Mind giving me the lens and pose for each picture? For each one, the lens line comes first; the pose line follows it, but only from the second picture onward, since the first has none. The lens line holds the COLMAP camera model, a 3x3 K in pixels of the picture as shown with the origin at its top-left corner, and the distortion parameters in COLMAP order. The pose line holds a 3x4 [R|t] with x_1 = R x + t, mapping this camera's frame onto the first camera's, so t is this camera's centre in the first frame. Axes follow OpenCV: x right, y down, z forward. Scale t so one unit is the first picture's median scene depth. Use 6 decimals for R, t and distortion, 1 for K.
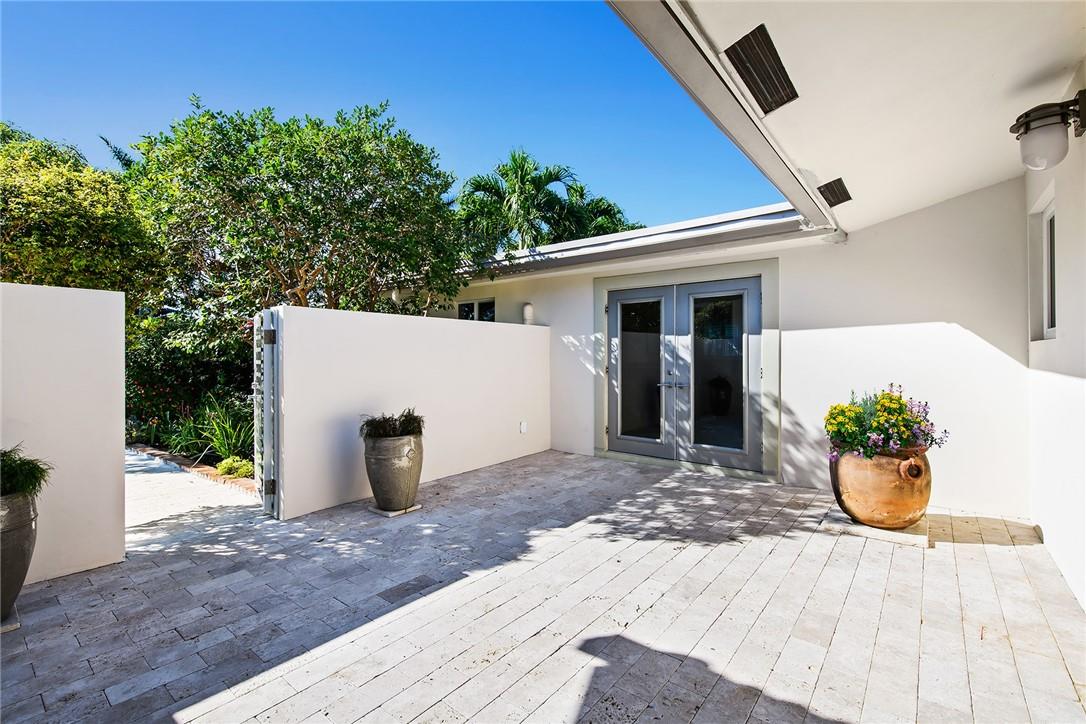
lens RADIAL K [[485.0, 0, 543.3], [0, 485.0, 364.8], [0, 0, 1]] dist [0.011035, -0.000585]
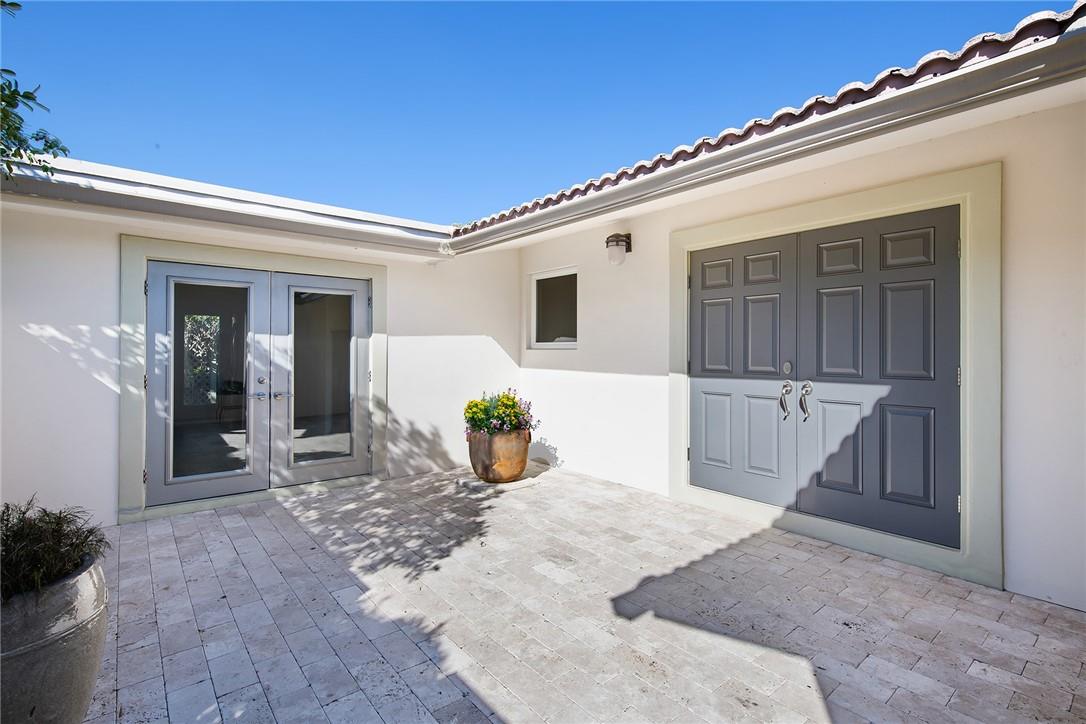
lens RADIAL K [[513.9, 0, 543.1], [0, 513.9, 355.9], [0, 0, 1]] dist [0.017360, 0.000147]
pose [[0.206266, -0.004832, 0.978484, -0.633881], [0.018802, 0.999823, 0.000974, -0.023538], [-0.978315, 0.018197, 0.206320, 0.513443]]
